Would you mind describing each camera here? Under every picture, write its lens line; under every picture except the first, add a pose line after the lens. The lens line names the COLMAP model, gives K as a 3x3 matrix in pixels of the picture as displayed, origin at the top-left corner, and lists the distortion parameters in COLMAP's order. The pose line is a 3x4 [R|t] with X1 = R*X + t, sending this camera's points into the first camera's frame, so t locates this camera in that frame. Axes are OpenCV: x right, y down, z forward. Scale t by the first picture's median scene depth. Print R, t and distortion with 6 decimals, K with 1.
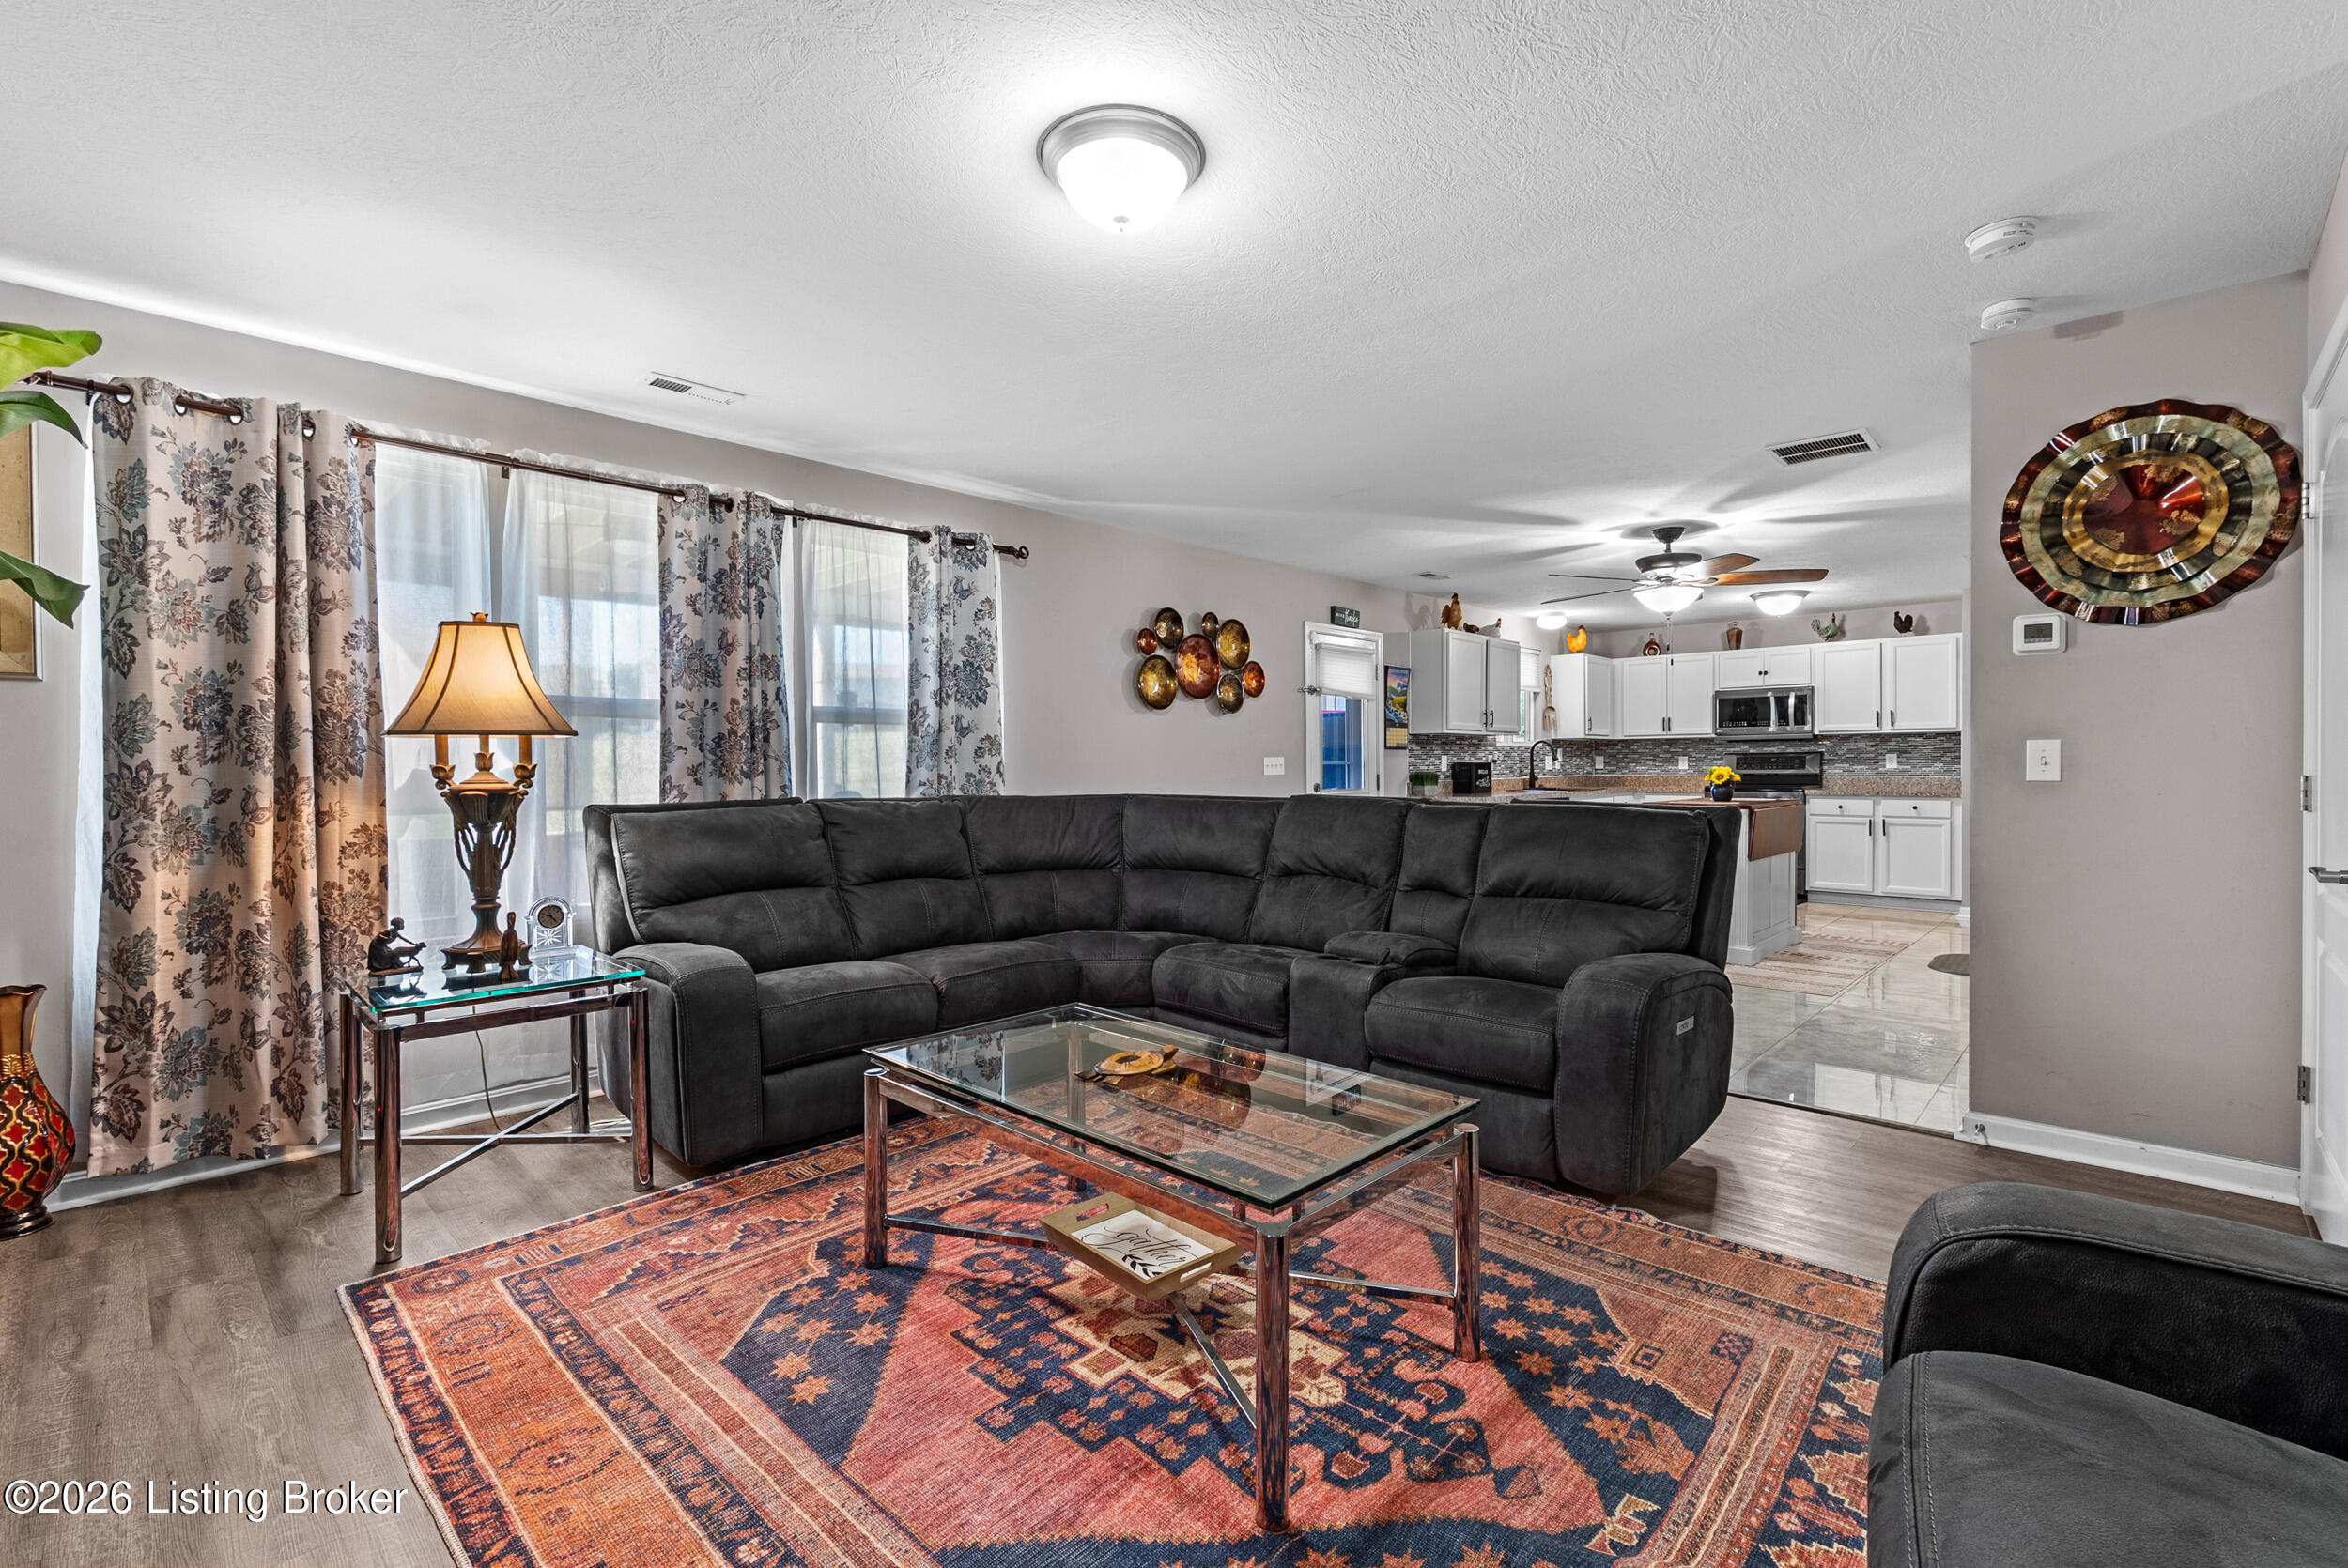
lens RADIAL K [[1034.3, 0, 1174.7], [0, 1034.3, 780.6], [0, 0, 1]] dist [-0.010331, 0.003911]
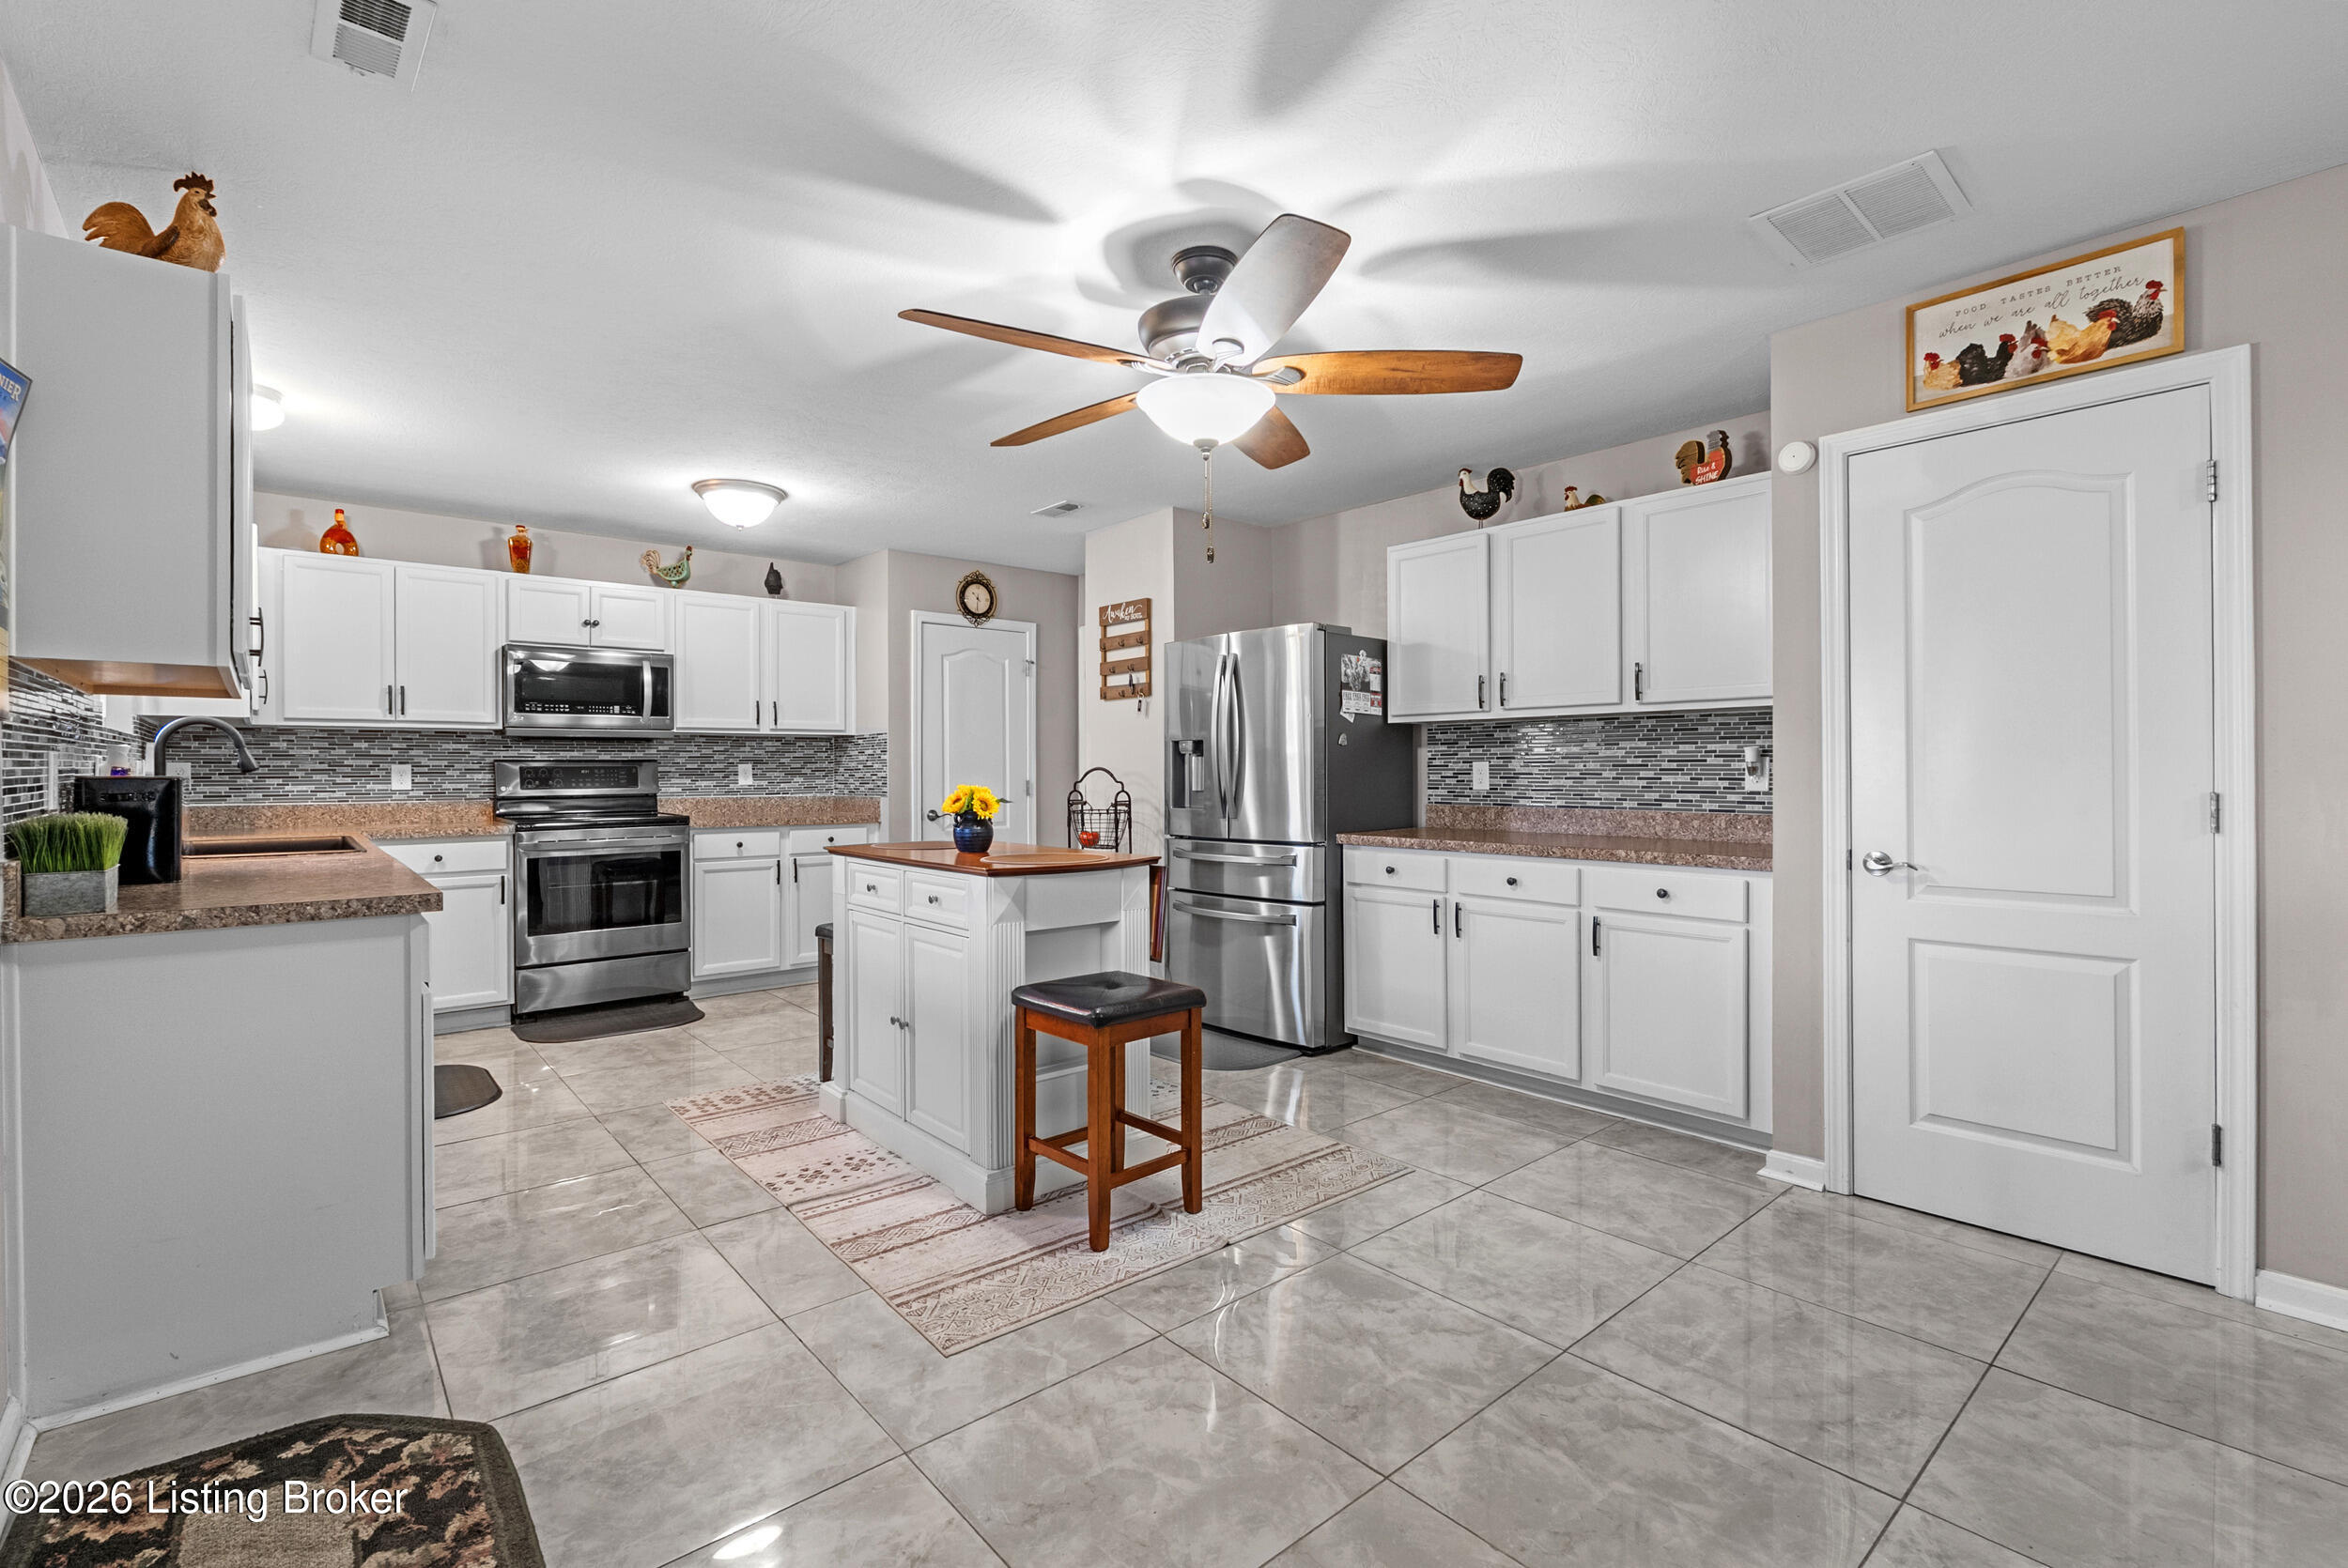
lens RADIAL K [[1034.3, 0, 1164.7], [0, 1034.3, 787.4], [0, 0, 1]] dist [-0.010331, 0.003911]
pose [[0.090137, -0.011189, 0.995867, 0.036261], [0.018417, 0.999785, 0.009566, -0.022713], [-0.995759, 0.017478, 0.090324, 1.281282]]
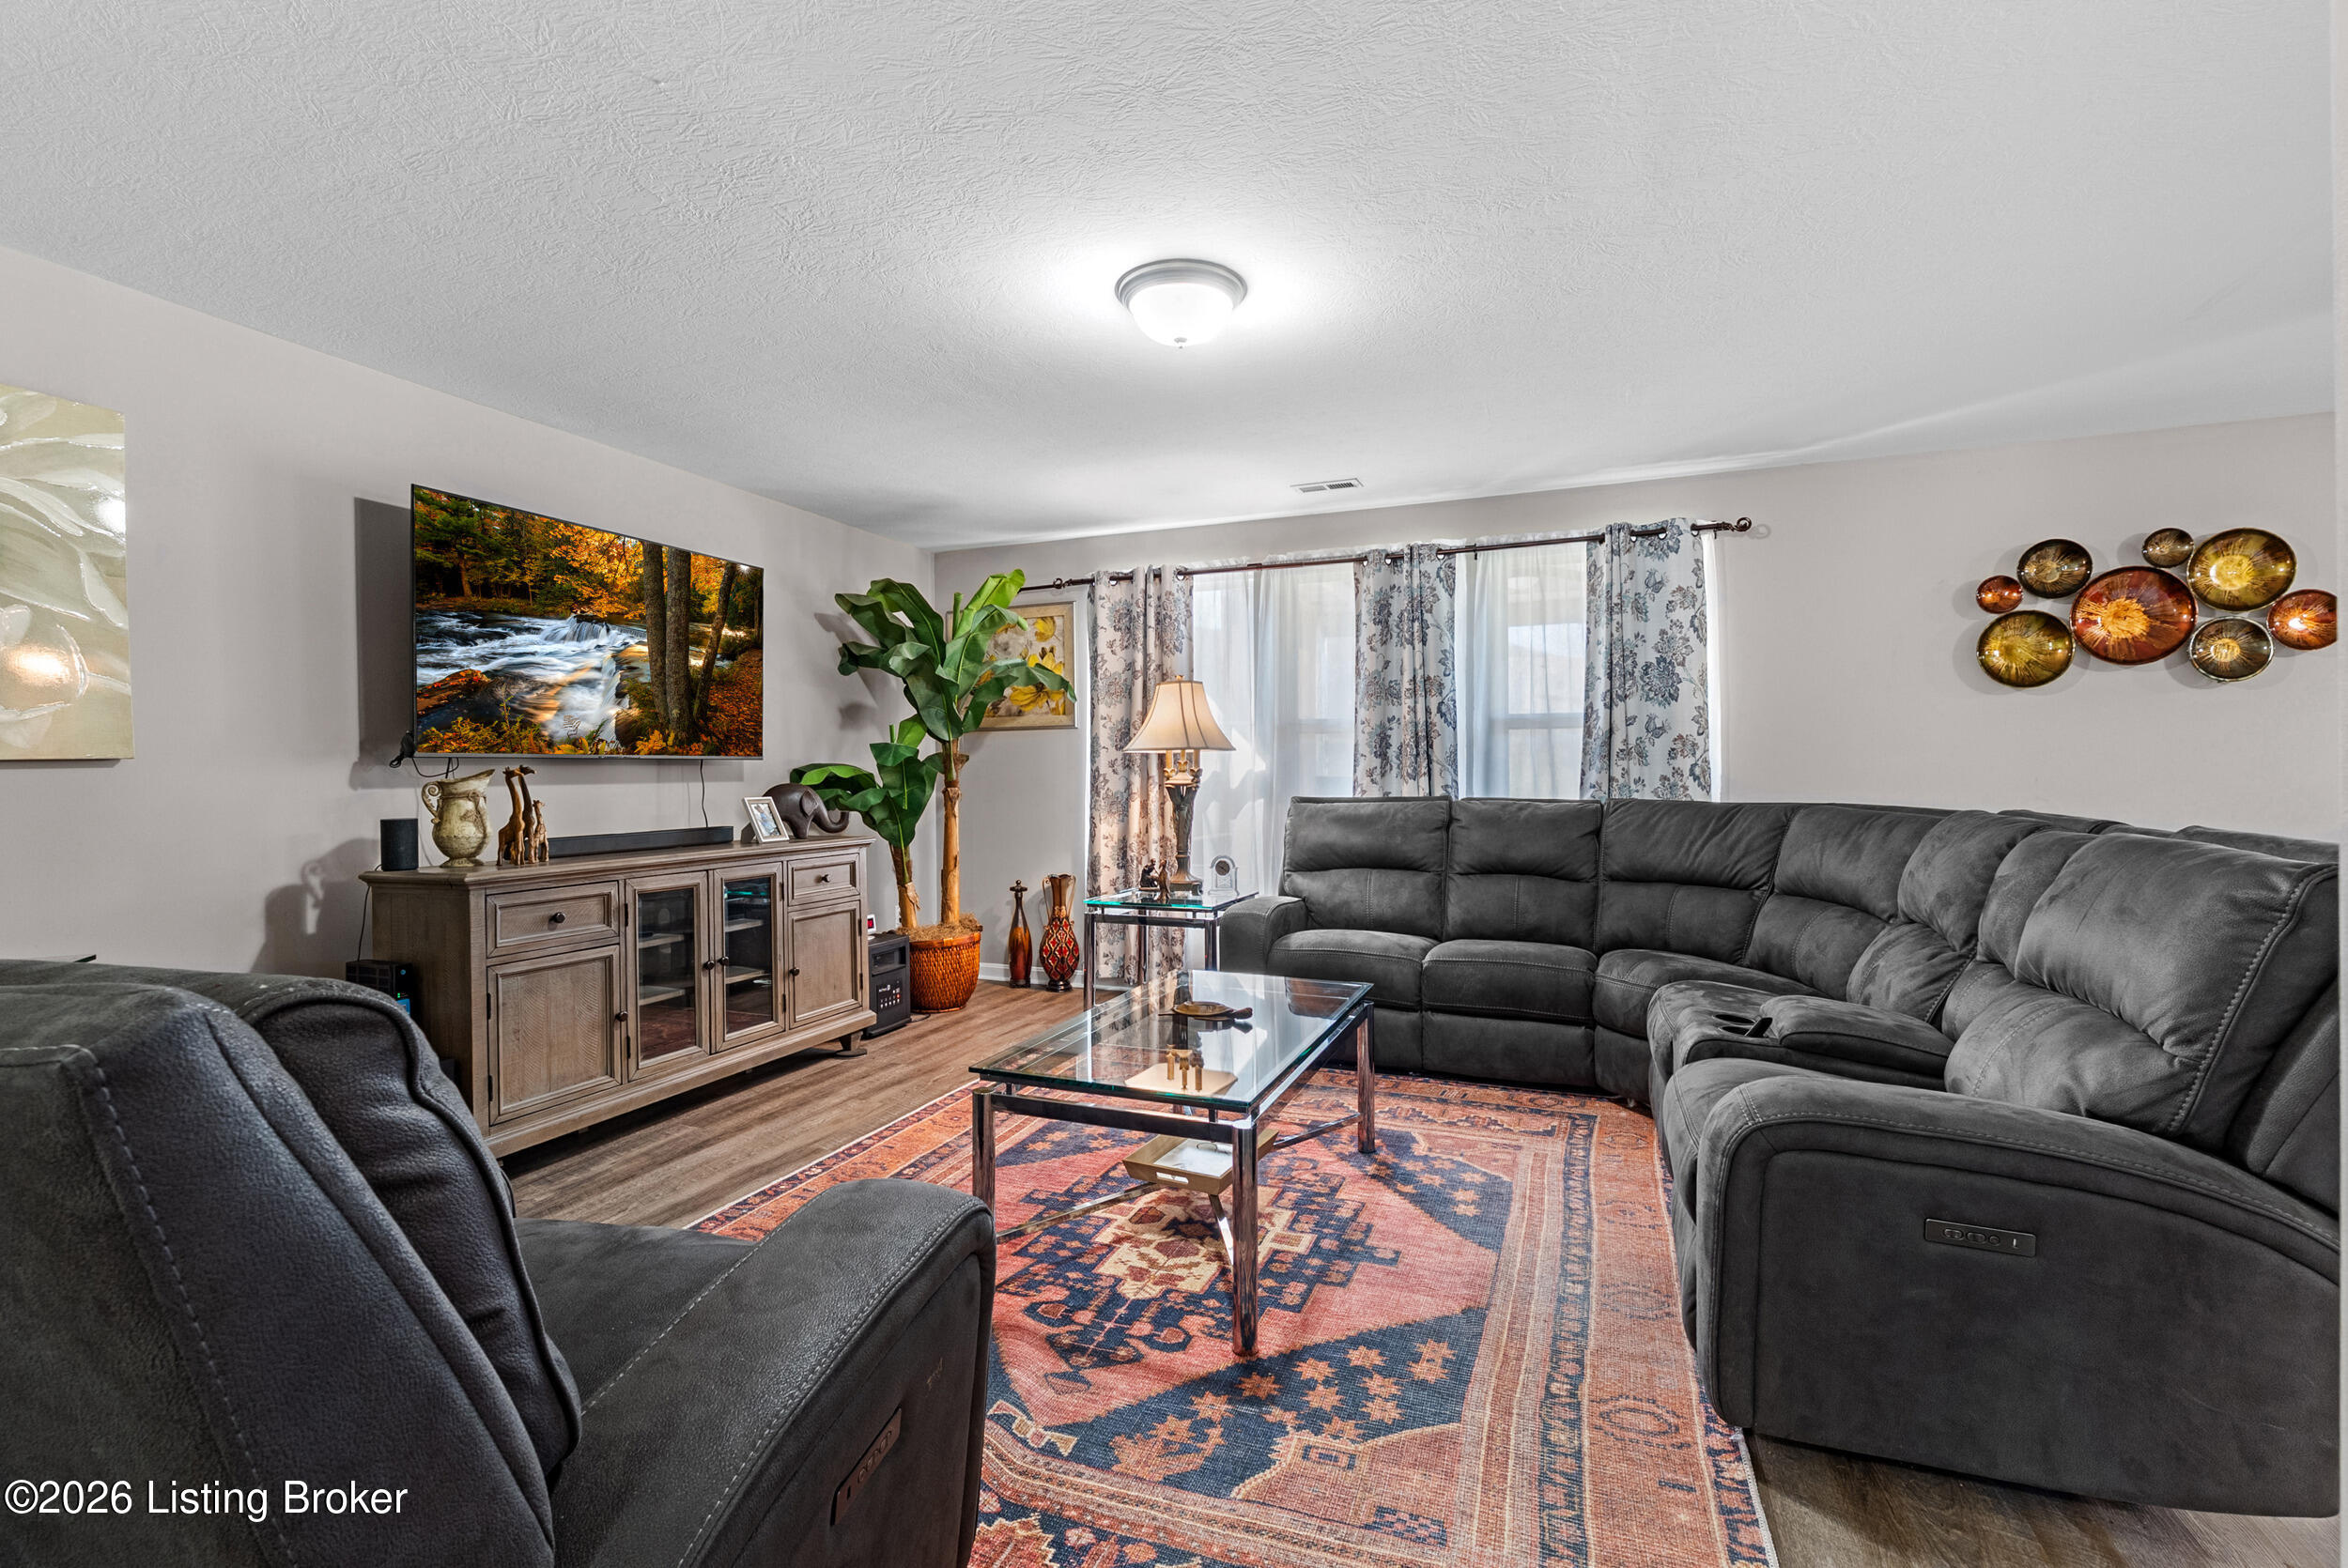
lens RADIAL K [[1034.3, 0, 1169.1], [0, 1034.3, 782.3], [0, 0, 1]] dist [-0.010331, 0.003911]
pose [[0.363720, 0.009521, -0.931460, 0.564453], [-0.010706, 0.999924, 0.006041, -0.002338], [0.931447, 0.007775, 0.363795, 0.263018]]
